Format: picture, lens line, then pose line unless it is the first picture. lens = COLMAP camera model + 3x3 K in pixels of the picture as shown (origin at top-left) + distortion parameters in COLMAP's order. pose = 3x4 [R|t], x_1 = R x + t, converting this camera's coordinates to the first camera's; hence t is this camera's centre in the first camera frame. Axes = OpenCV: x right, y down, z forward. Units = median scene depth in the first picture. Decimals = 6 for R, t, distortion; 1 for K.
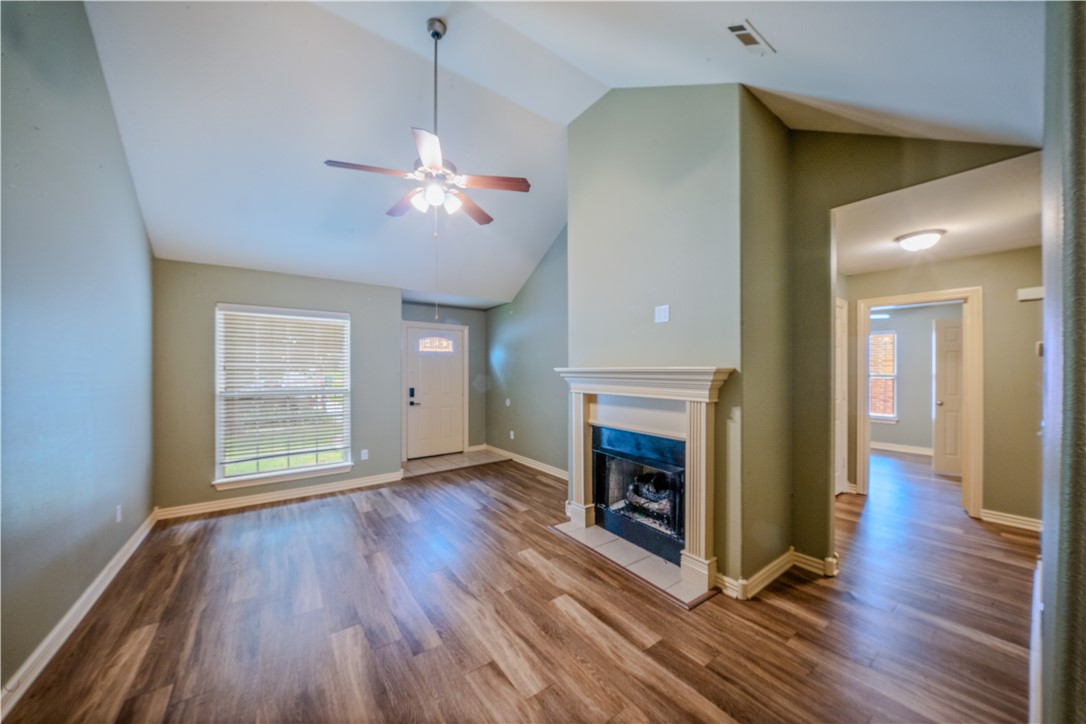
lens RADIAL K [[371.3, 0, 547.8], [0, 371.3, 371.8], [0, 0, 1]] dist [-0.001180, -0.000162]
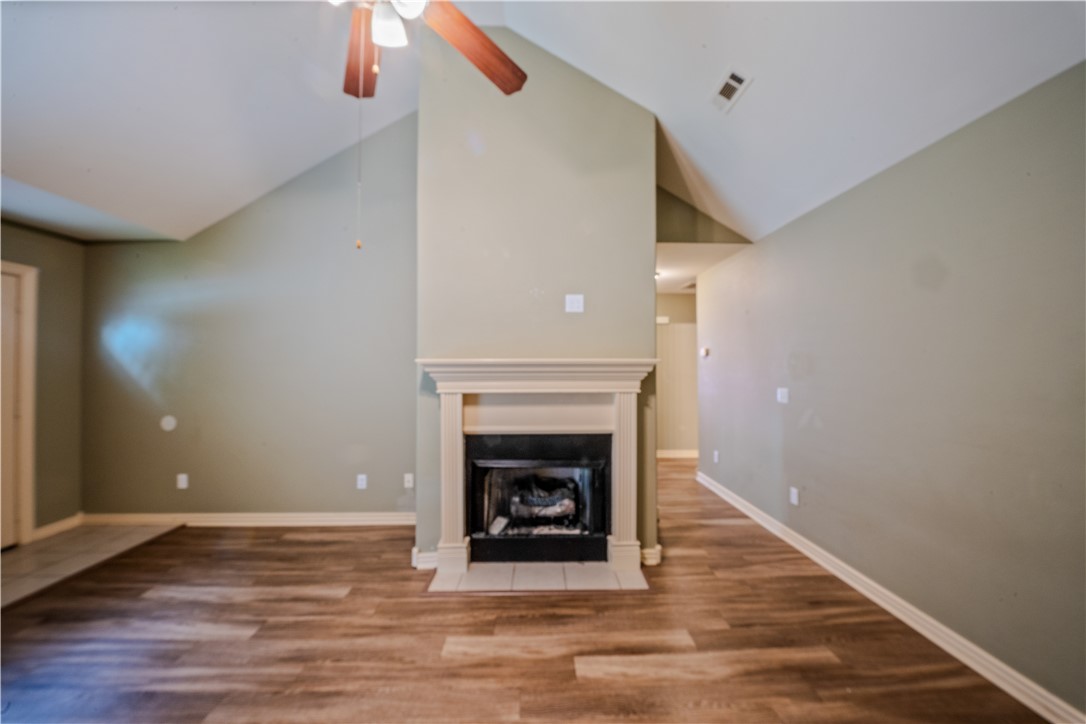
lens RADIAL K [[377.9, 0, 543.0], [0, 377.9, 362.0], [0, 0, 1]] dist [0.000756, -0.008059]
pose [[0.568546, 0.005138, 0.822636, -0.455334], [0.003644, 0.999955, -0.008764, 0.001578], [-0.822643, 0.007980, 0.568502, 0.444617]]
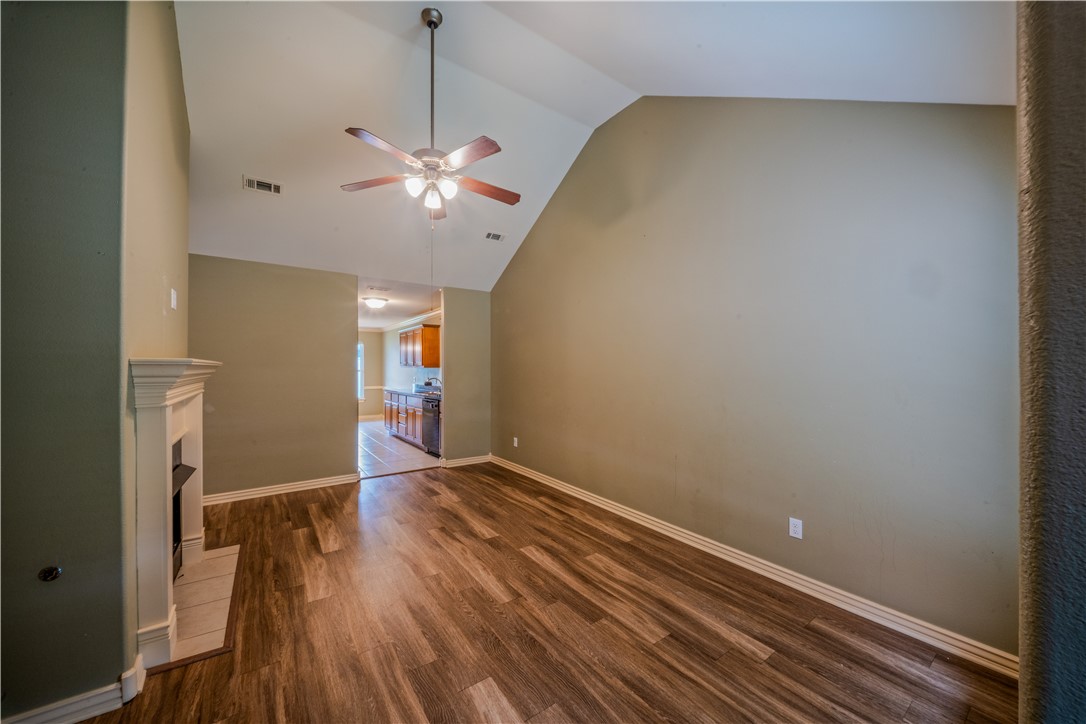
lens RADIAL K [[371.3, 0, 547.8], [0, 371.3, 371.8], [0, 0, 1]] dist [-0.001180, -0.000162]
pose [[-0.999759, 0.003107, -0.021730, -0.477678], [0.002760, 0.999868, 0.015992, -0.004484], [0.021777, 0.015928, -0.999636, 1.611191]]
